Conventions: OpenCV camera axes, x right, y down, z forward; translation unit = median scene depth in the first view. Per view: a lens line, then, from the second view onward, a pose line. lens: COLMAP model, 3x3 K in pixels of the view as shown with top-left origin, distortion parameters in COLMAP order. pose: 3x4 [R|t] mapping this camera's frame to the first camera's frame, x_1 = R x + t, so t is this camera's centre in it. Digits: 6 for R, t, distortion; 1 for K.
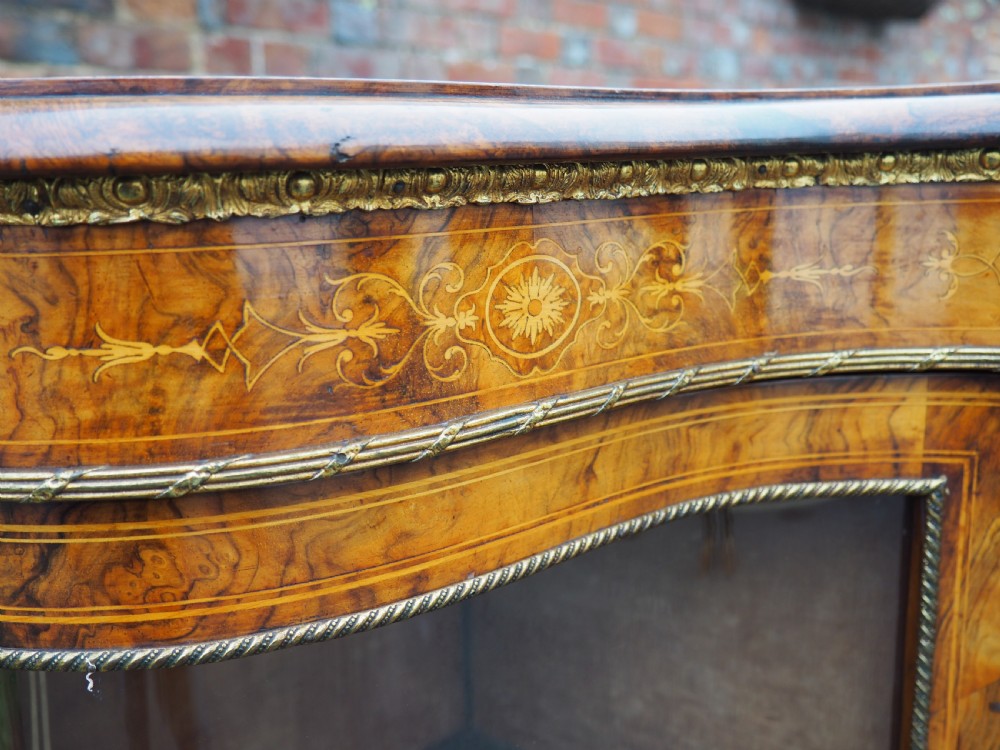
lens RADIAL K [[1058.3, 0, 503.6], [0, 1058.3, 375.5], [0, 0, 1]] dist [0.024552, 0.000000]
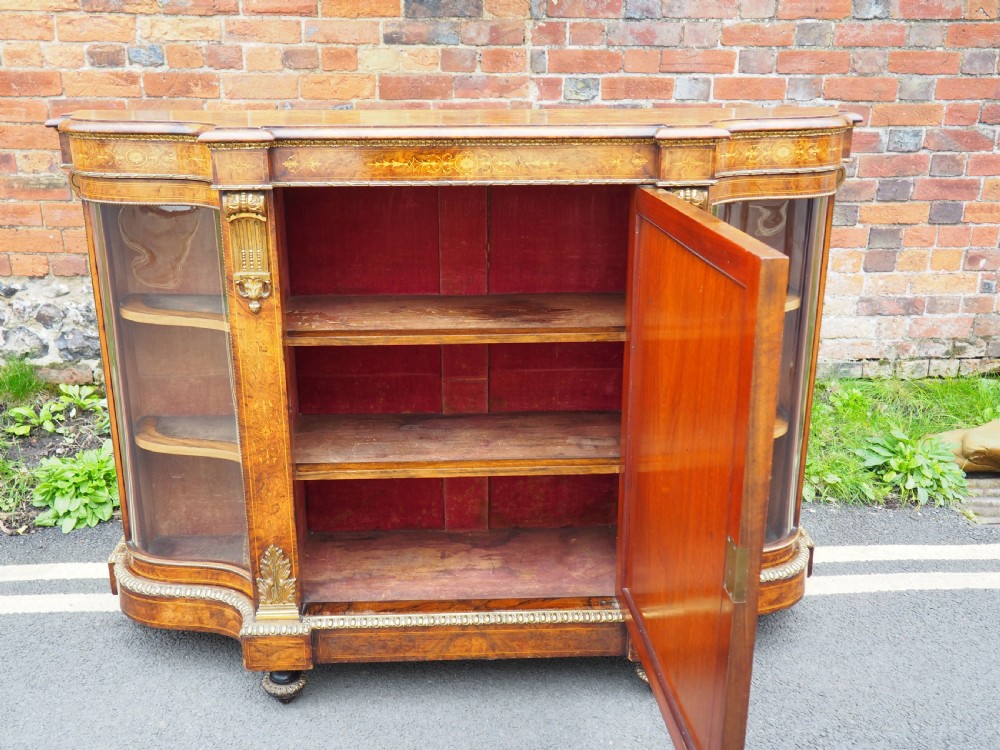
lens RADIAL K [[1058.3, 0, 497.2], [0, 1058.3, 376.5], [0, 0, 1]] dist [0.024552, 0.000000]
pose [[0.673713, 0.249675, -0.695538, 5.818127], [-0.164930, 0.968258, 0.187817, -0.325791], [0.720353, -0.011820, 0.693507, -1.708231]]
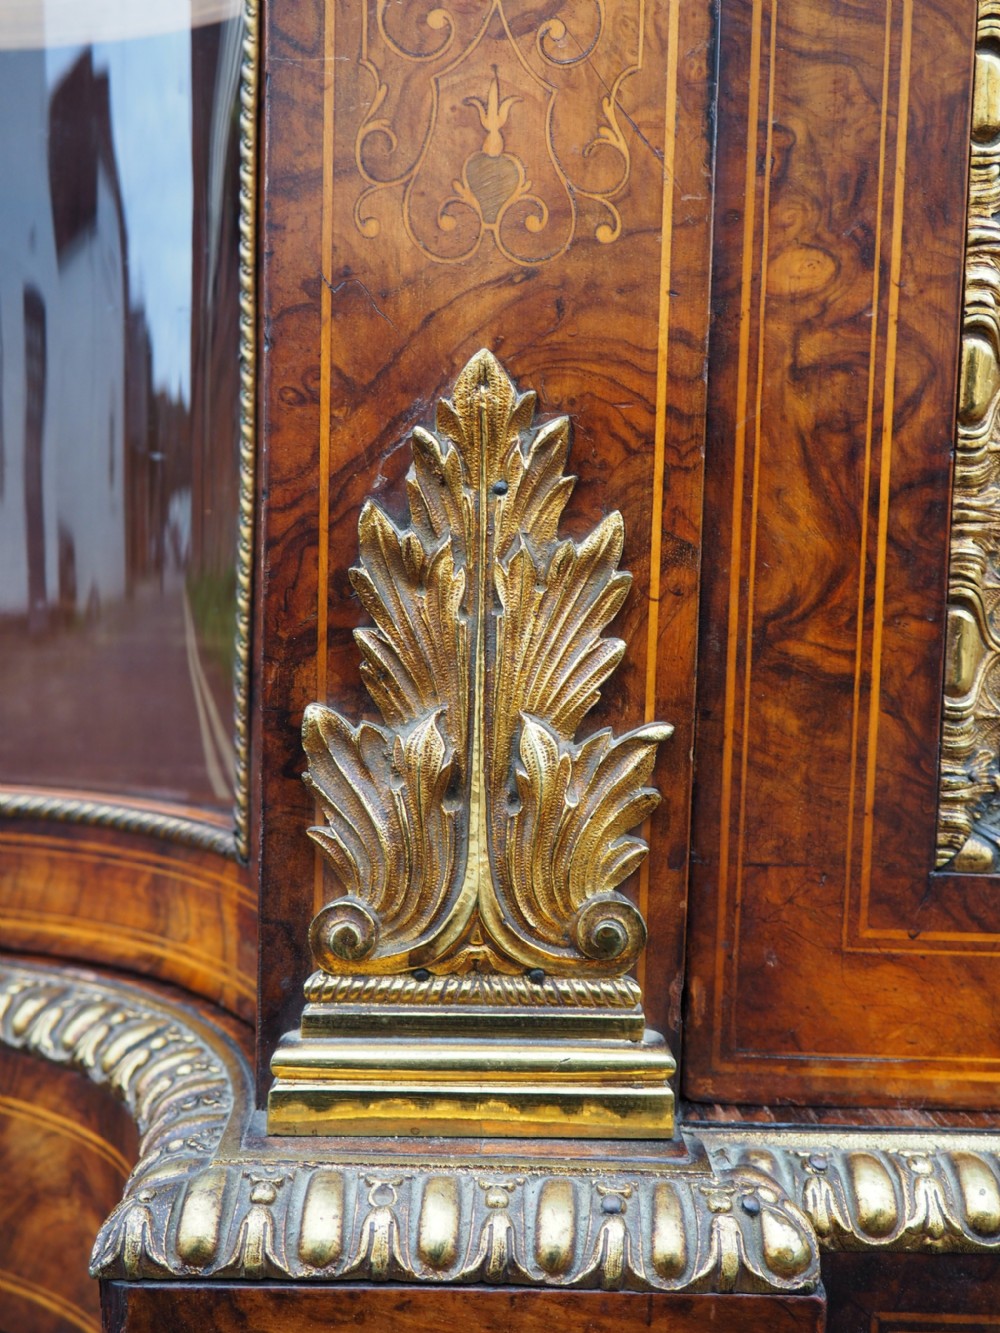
lens RADIAL K [[1462.9, 0, 497.9], [0, 1462.9, 672.7], [0, 0, 1]] dist [-0.001342, 0.000000]
pose [[0.648774, 0.068012, -0.757936, 1.510173], [-0.190226, 0.978872, -0.074991, 2.304985], [0.736822, 0.192832, 0.648004, 1.130711]]
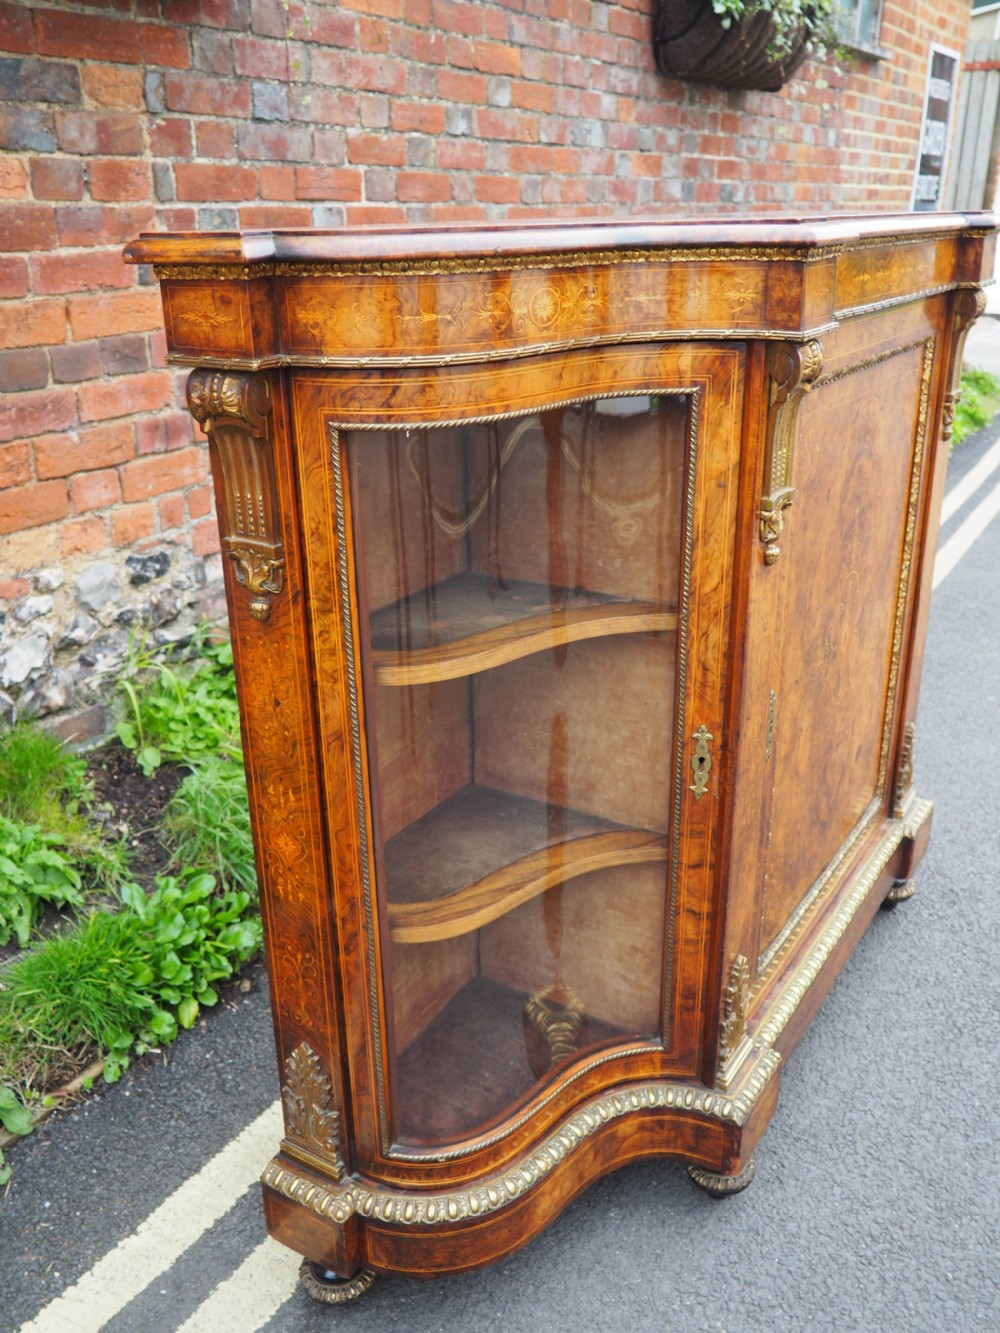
lens RADIAL K [[1196.4, 0, 520.3], [0, 1196.4, 682.6], [0, 0, 1]] dist [-0.005972, -0.029275]
pose [[0.989048, -0.046903, 0.139946, -0.502651], [0.022562, 0.985066, 0.170695, 0.355512], [-0.145862, -0.165668, 0.975335, -2.136751]]
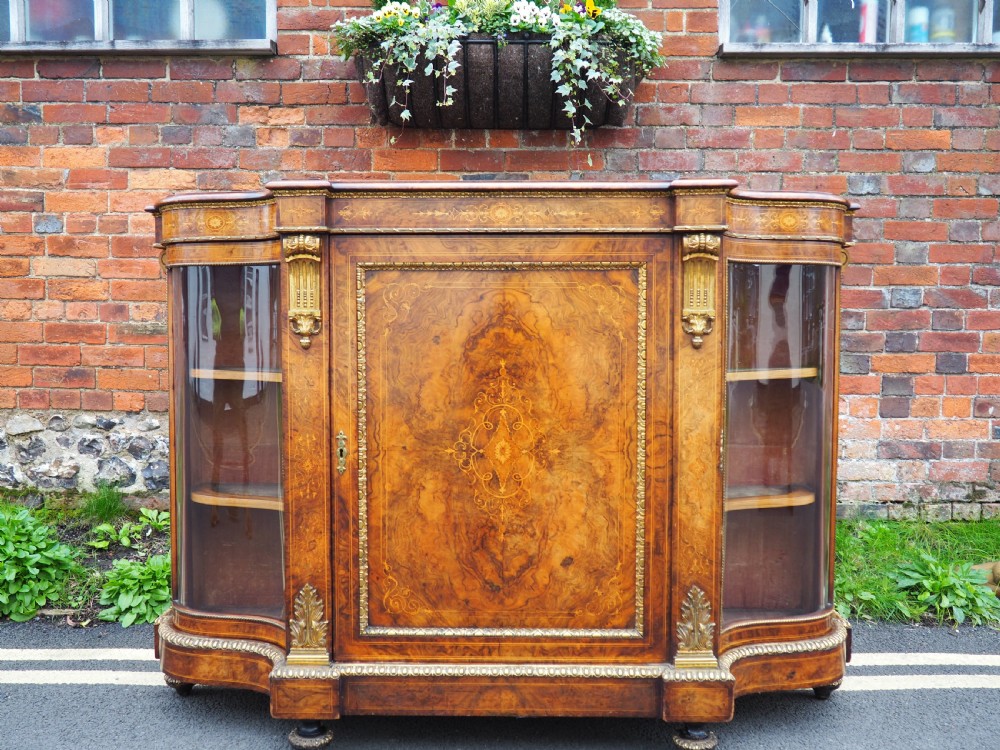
lens RADIAL K [[931.9, 0, 498.7], [0, 931.9, 361.9], [0, 0, 1]] dist [-0.008679, 0.000000]
pose [[0.627051, 0.046998, -0.777559, 5.842025], [-0.172829, 0.981694, -0.080039, 0.975011], [0.759564, 0.184573, 0.623695, -1.203833]]
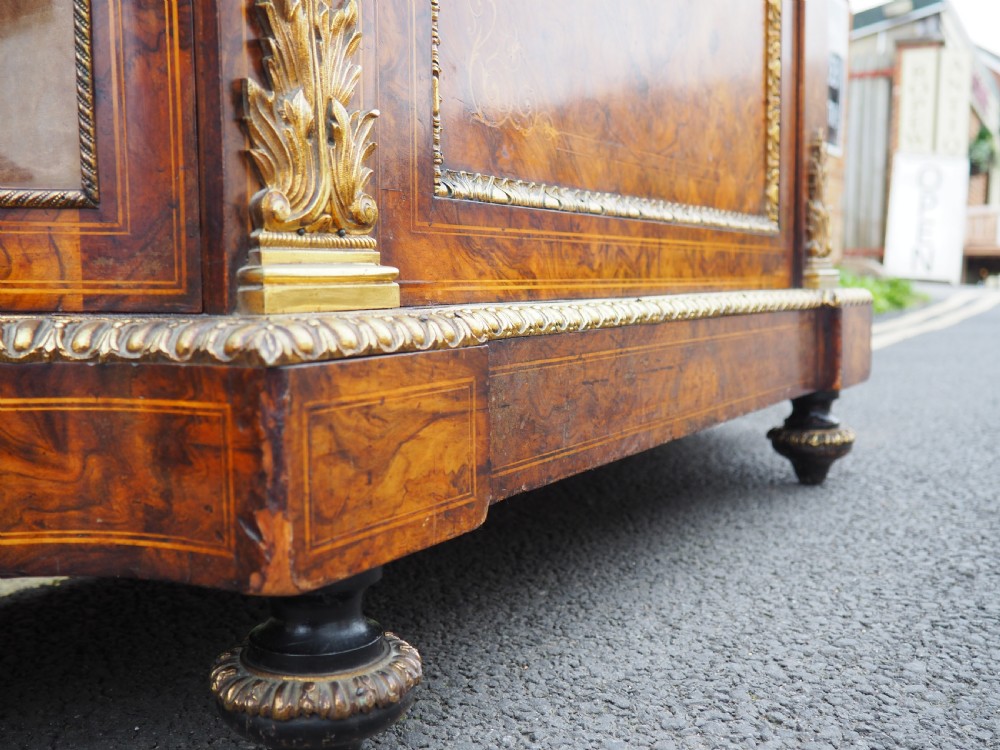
lens RADIAL K [[1058.3, 0, 499.5], [0, 1058.3, 372.8], [0, 0, 1]] dist [0.024552, 0.000000]
pose [[0.989254, -0.003083, 0.146171, 0.842140], [0.020795, 0.992580, -0.119802, 2.754851], [-0.144717, 0.121554, 0.981978, 0.471982]]
